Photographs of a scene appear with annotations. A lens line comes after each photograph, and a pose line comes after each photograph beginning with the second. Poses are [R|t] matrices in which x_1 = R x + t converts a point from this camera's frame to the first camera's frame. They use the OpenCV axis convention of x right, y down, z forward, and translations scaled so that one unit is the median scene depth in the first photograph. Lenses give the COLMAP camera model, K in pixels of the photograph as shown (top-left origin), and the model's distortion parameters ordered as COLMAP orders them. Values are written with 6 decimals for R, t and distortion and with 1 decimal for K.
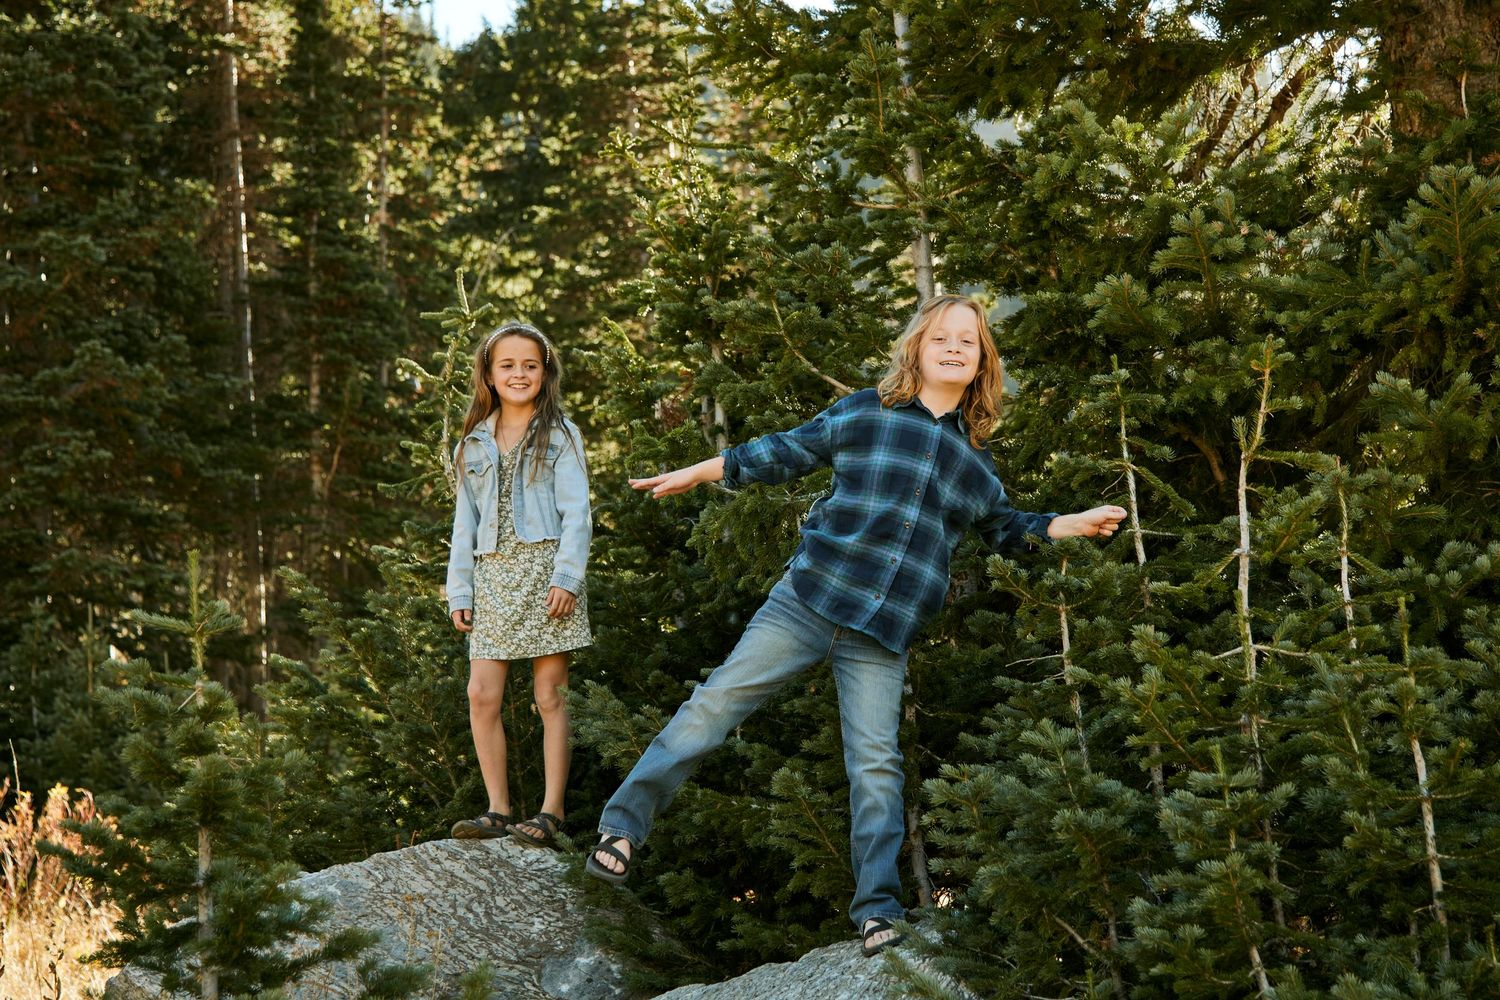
lens RADIAL K [[2698.6, 0, 750.1], [0, 2698.6, 501.0], [0, 0, 1]] dist [0.024998, 0.000000]
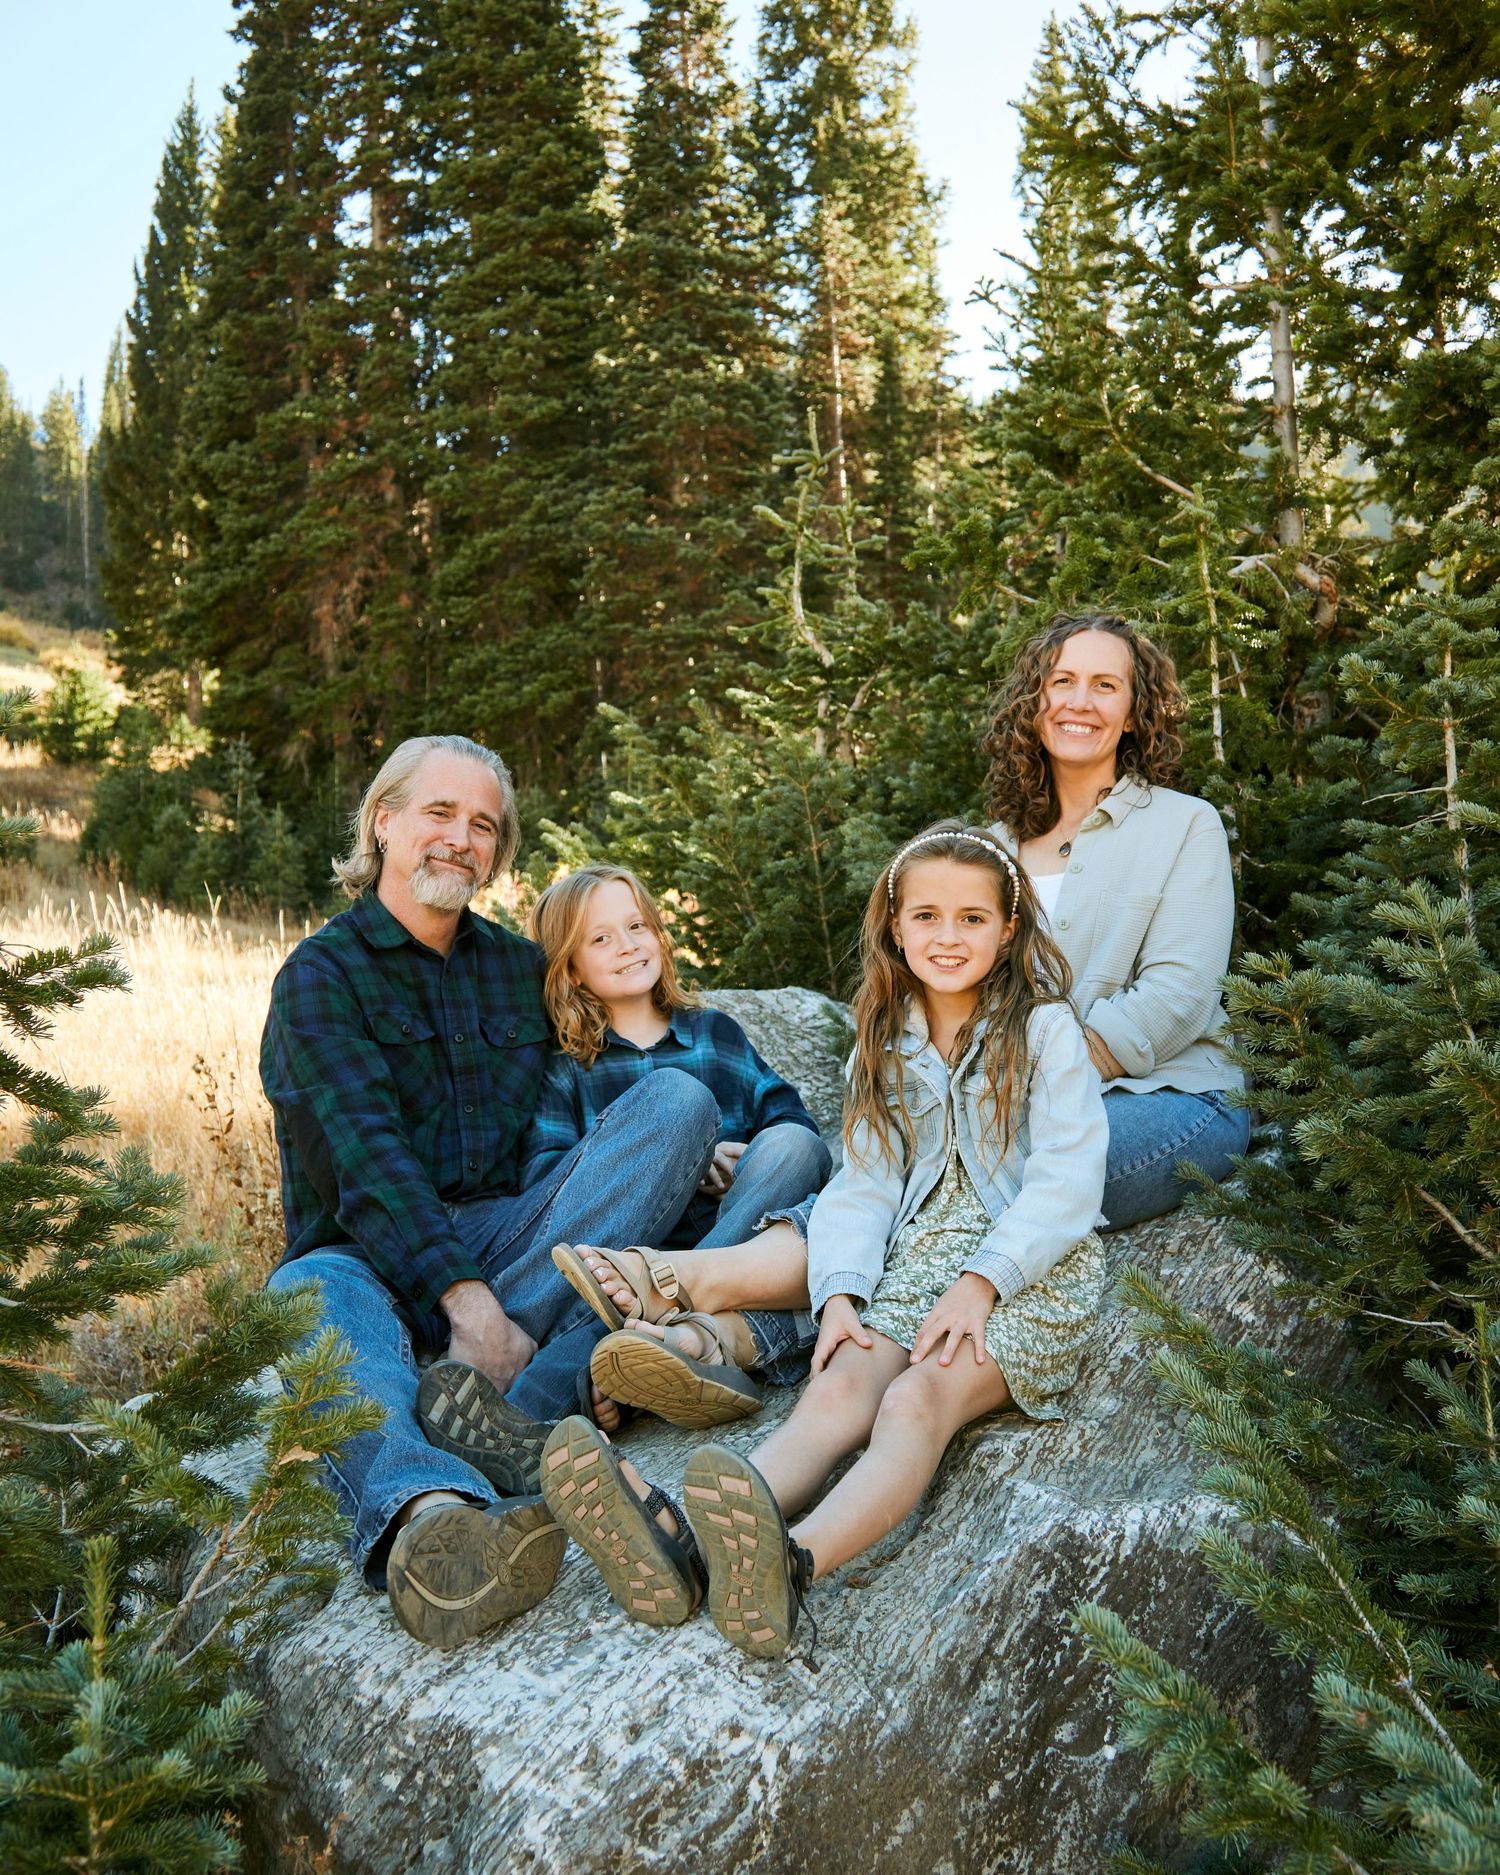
lens RADIAL K [[1794.5, 0, 750.9], [0, 1794.5, 937.3], [0, 0, 1]] dist [0.004526, 0.000000]
pose [[0.971760, 0.024228, -0.234724, 0.046868], [0.006640, 0.991514, 0.129832, 0.030709], [0.235878, -0.127724, 0.963353, 0.460188]]
